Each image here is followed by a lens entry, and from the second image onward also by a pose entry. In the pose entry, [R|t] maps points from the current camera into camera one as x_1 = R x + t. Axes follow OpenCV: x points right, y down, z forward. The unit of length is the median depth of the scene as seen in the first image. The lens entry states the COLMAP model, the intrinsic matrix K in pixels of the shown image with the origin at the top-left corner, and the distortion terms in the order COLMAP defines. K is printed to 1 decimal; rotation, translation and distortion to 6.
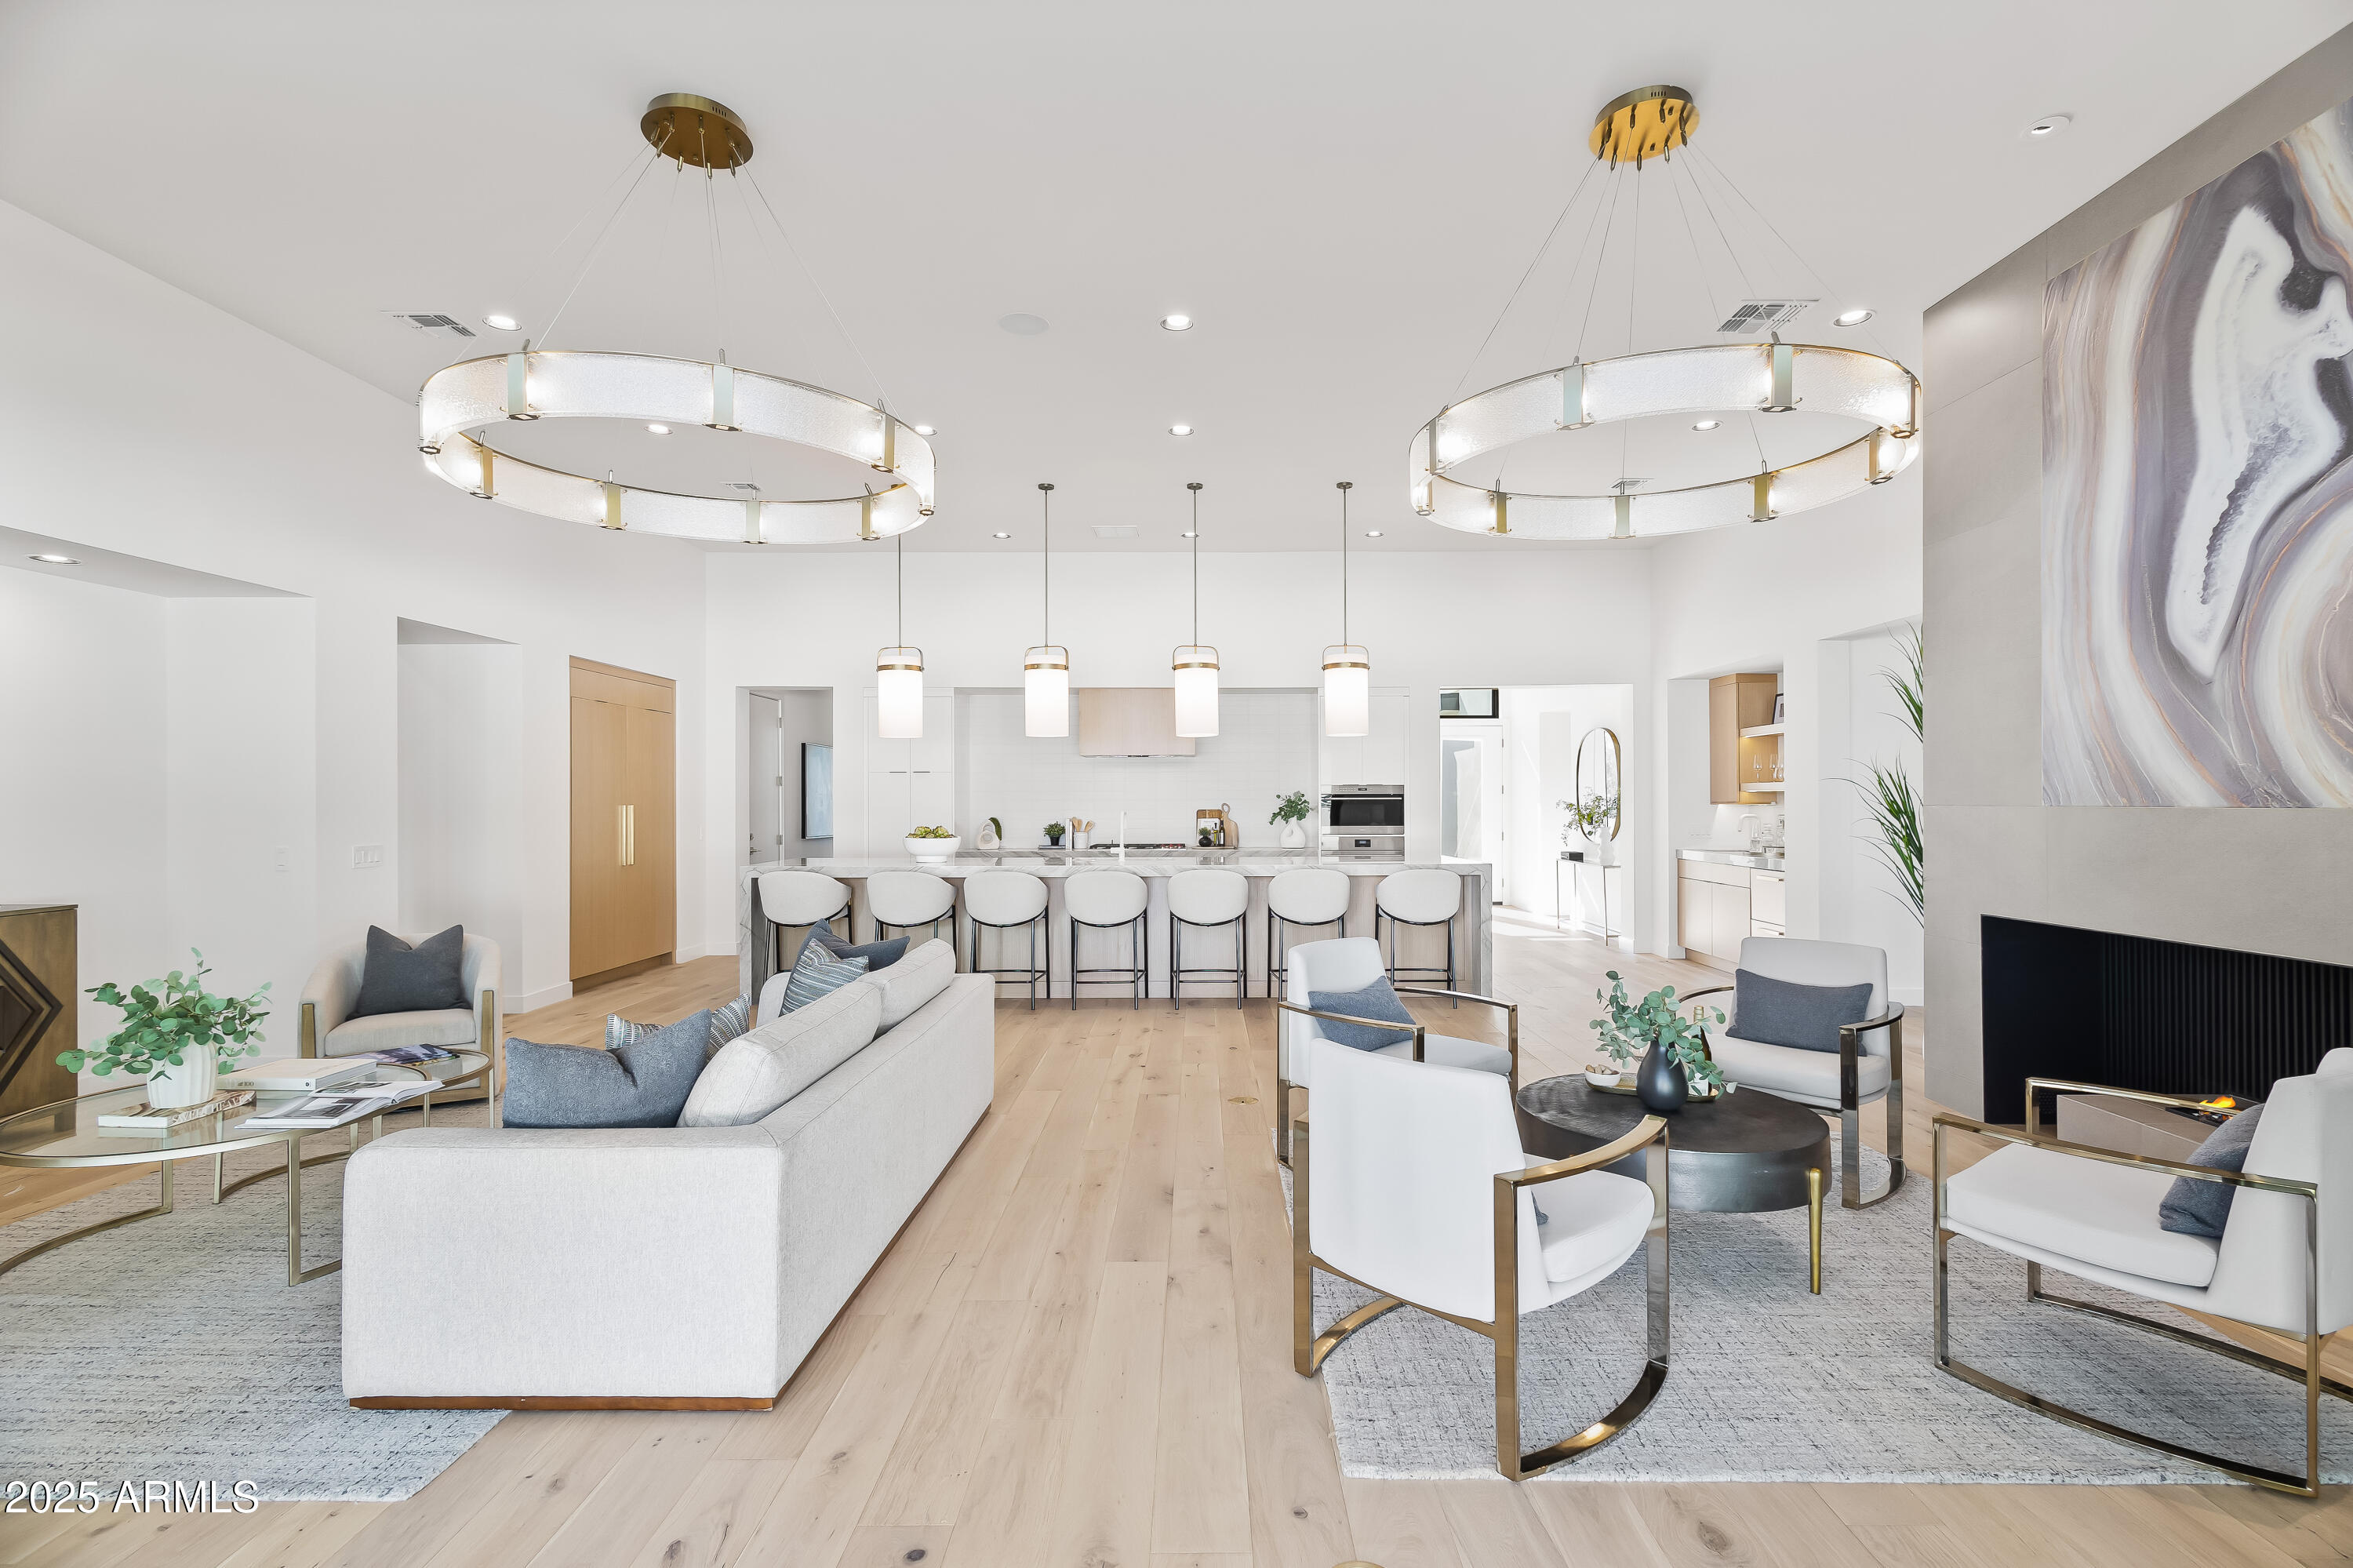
lens RADIAL K [[1108.0, 0, 1190.2], [0, 1108.0, 798.0], [0, 0, 1]] dist [0.013880, -0.006311]
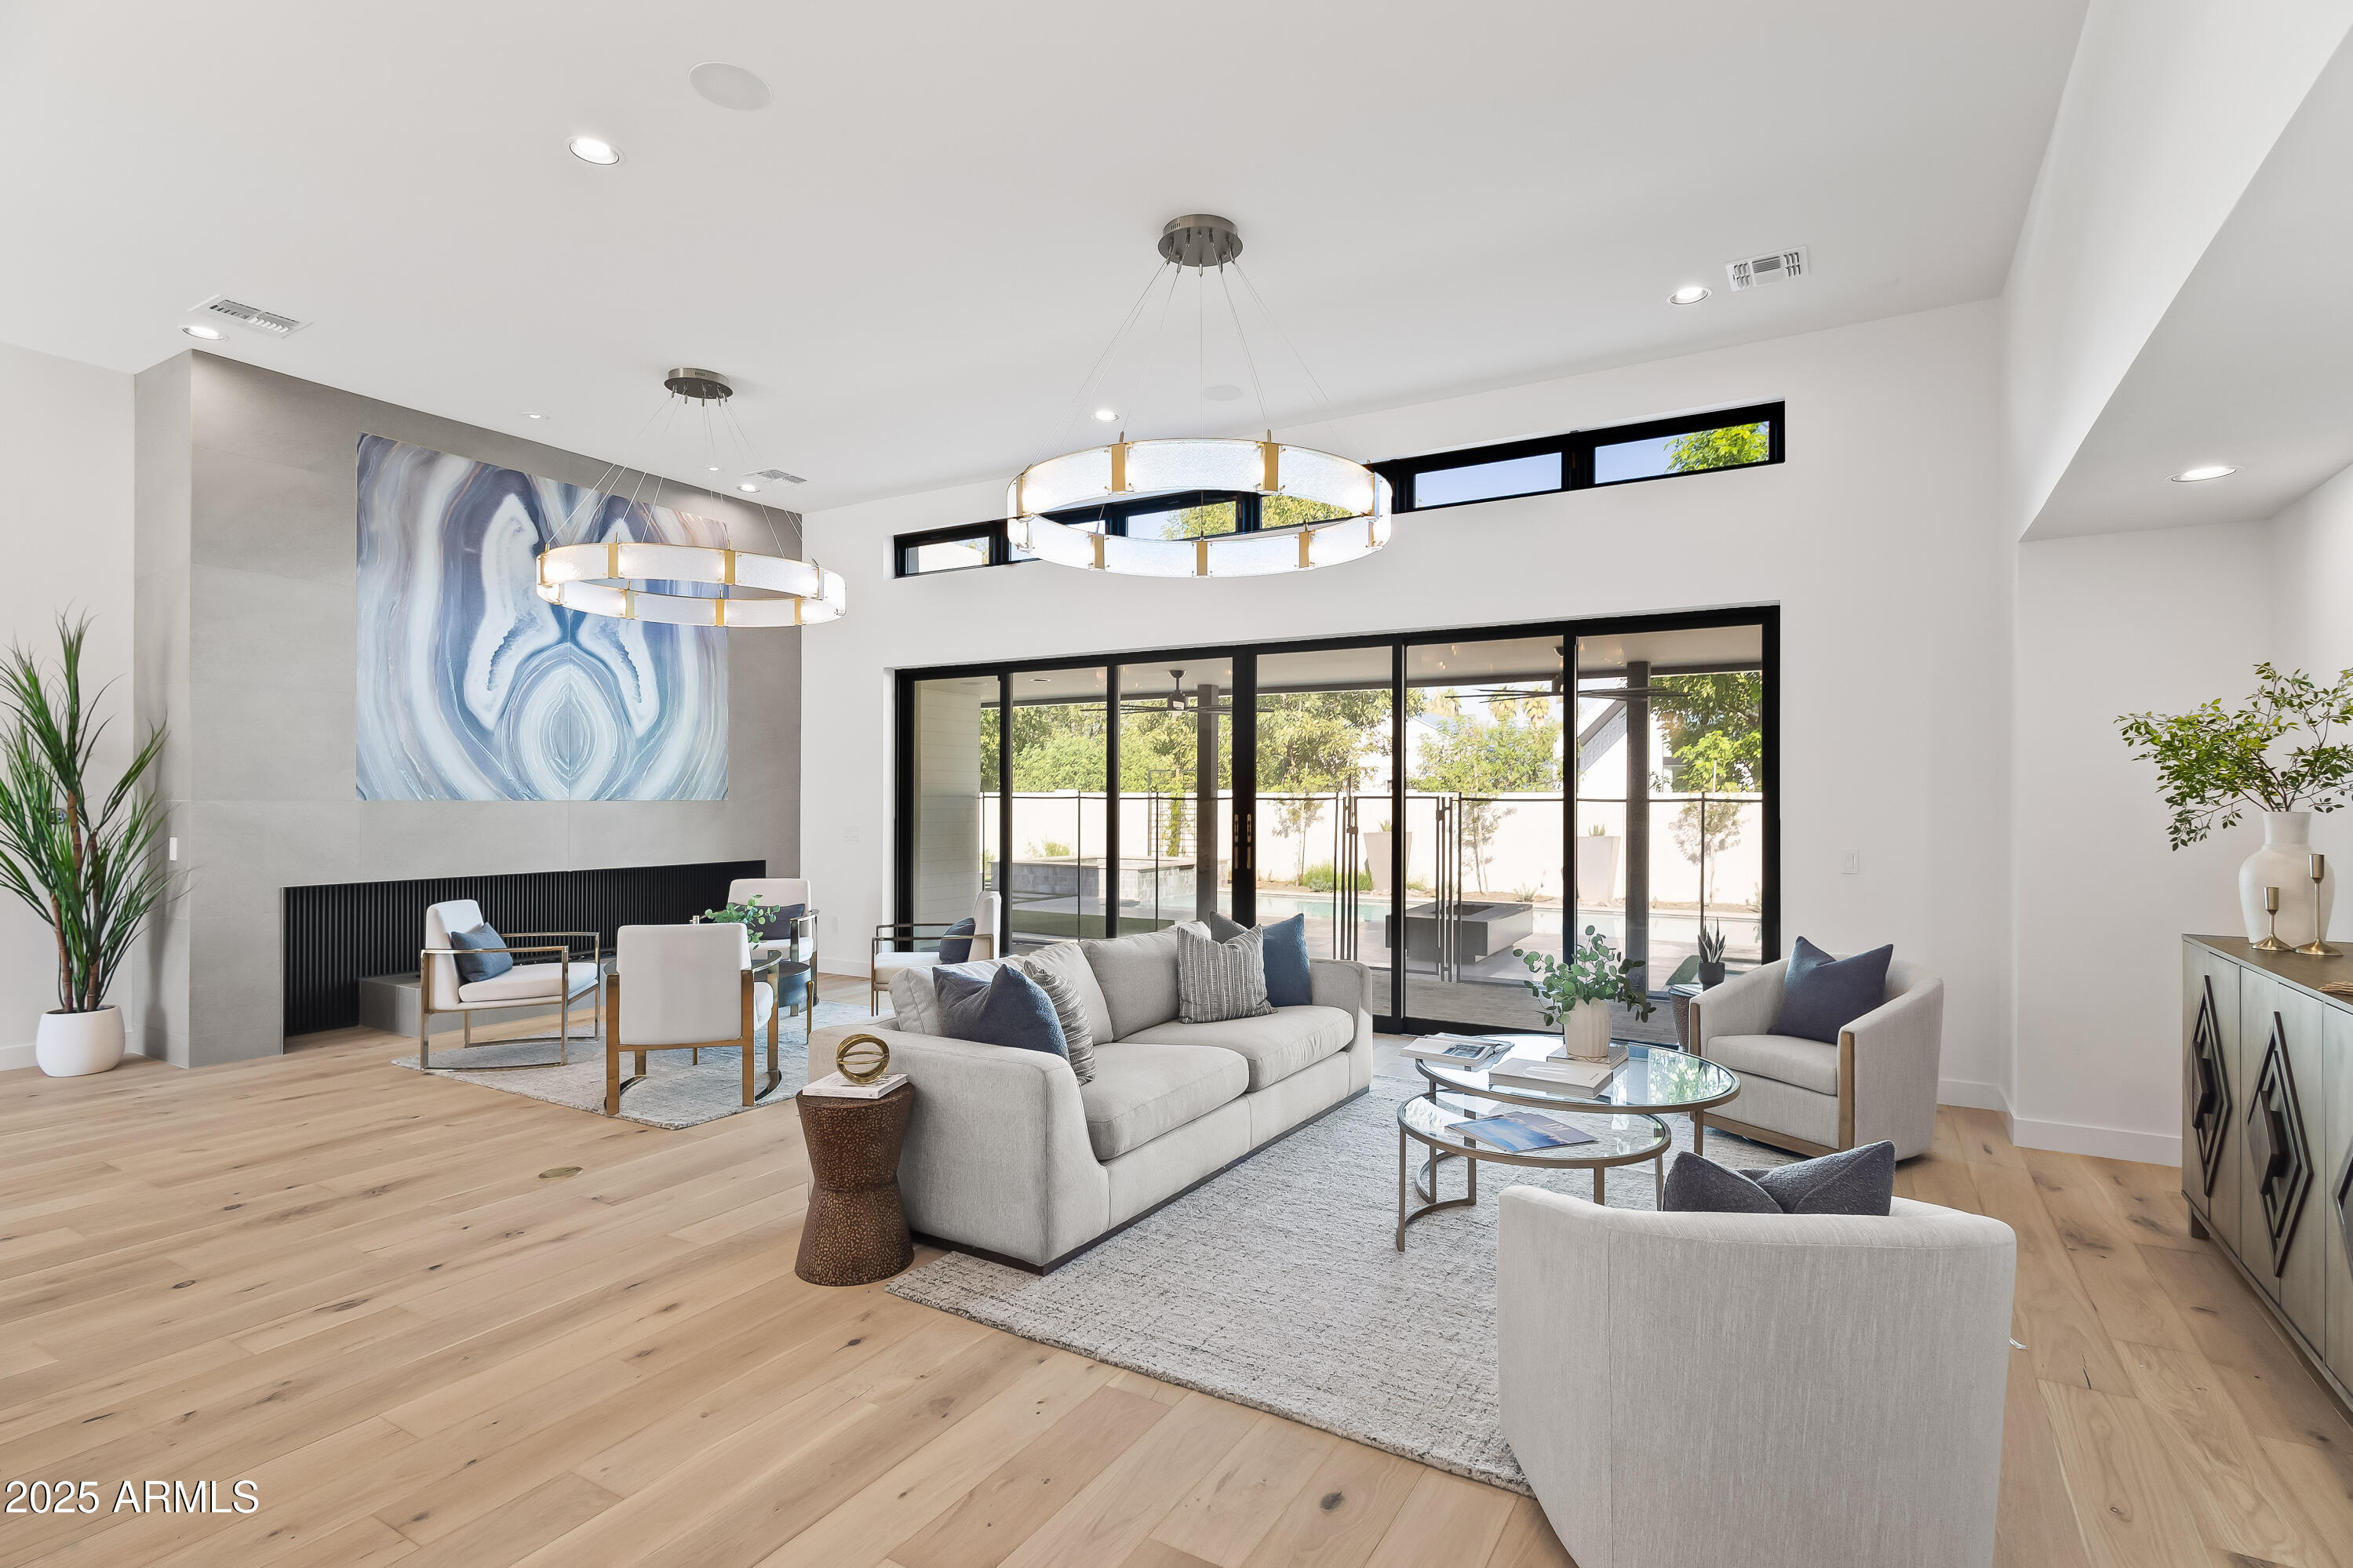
lens RADIAL K [[1131.4, 0, 1181.3], [0, 1131.4, 787.5], [0, 0, 1]] dist [0.014891, -0.007625]
pose [[-0.863019, 0.006038, 0.505135, -0.490085], [-0.001095, 0.999904, -0.013822, 0.005404], [-0.505170, -0.012482, -0.862929, 0.972759]]
